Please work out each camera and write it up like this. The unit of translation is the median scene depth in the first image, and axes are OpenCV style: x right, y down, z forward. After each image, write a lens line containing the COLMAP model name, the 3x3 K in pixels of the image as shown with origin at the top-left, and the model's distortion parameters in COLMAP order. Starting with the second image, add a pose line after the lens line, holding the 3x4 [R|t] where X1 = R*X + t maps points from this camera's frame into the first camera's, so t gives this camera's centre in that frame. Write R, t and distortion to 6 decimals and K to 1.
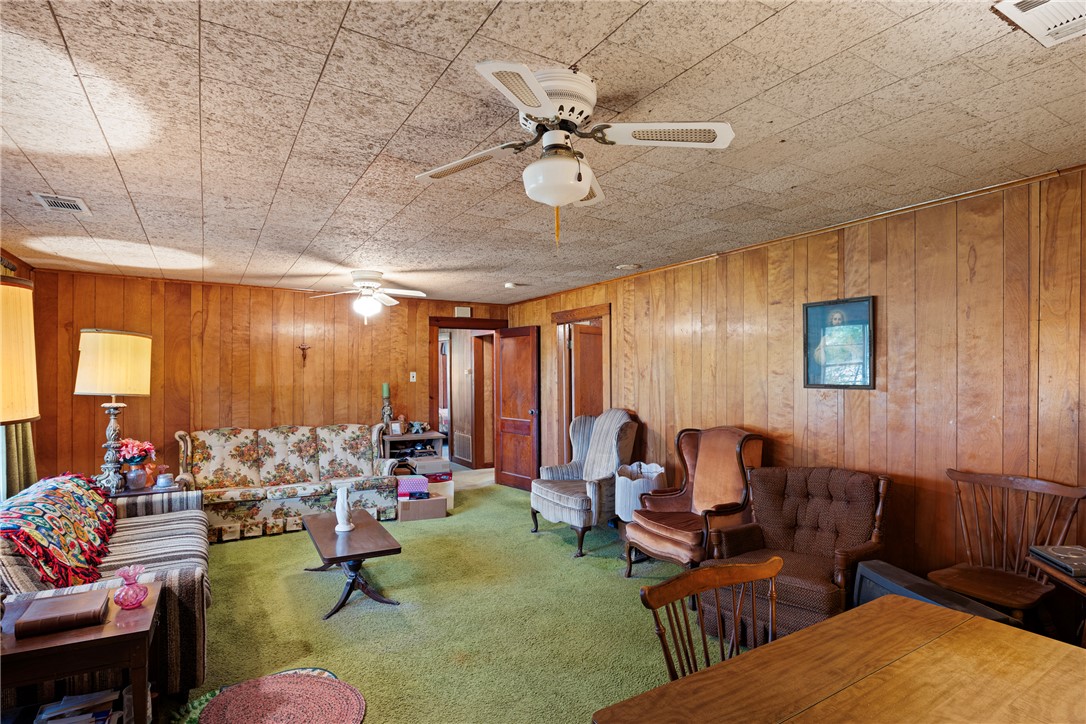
lens RADIAL K [[557.5, 0, 544.2], [0, 557.5, 368.7], [0, 0, 1]] dist [-0.001324, -0.000109]
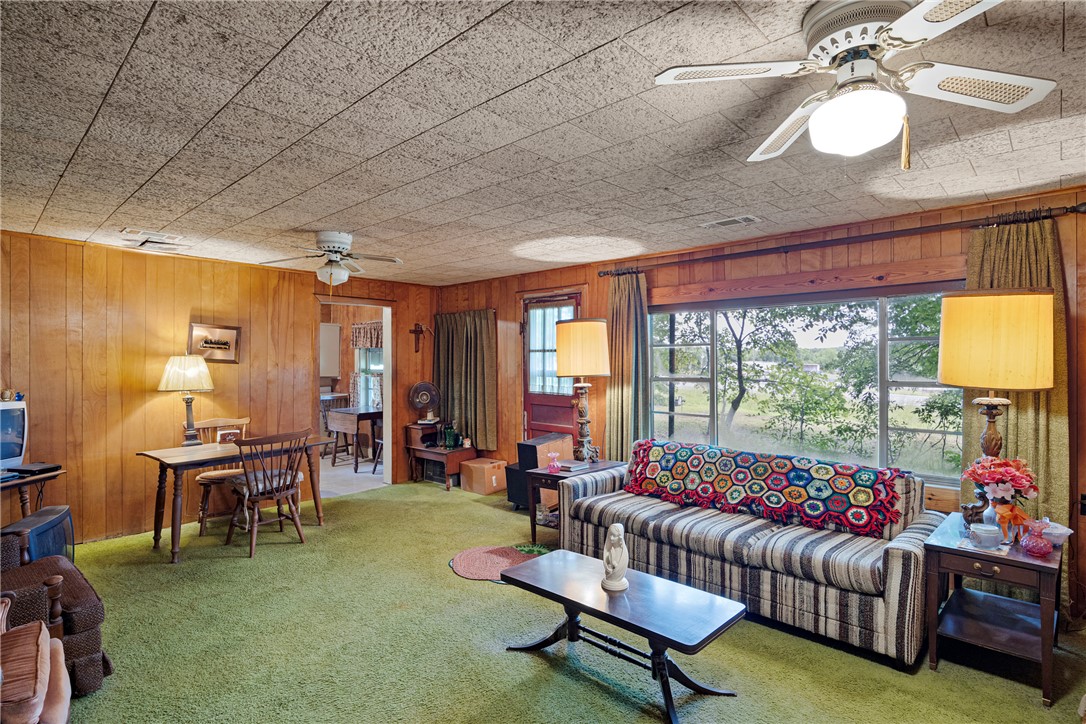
lens RADIAL K [[557.5, 0, 547.5], [0, 557.5, 364.5], [0, 0, 1]] dist [-0.001324, -0.000109]
pose [[-0.963344, 0.011722, -0.268015, -0.123421], [0.010413, 0.999926, 0.006305, 0.015974], [0.268069, 0.003283, -0.963394, 2.036201]]
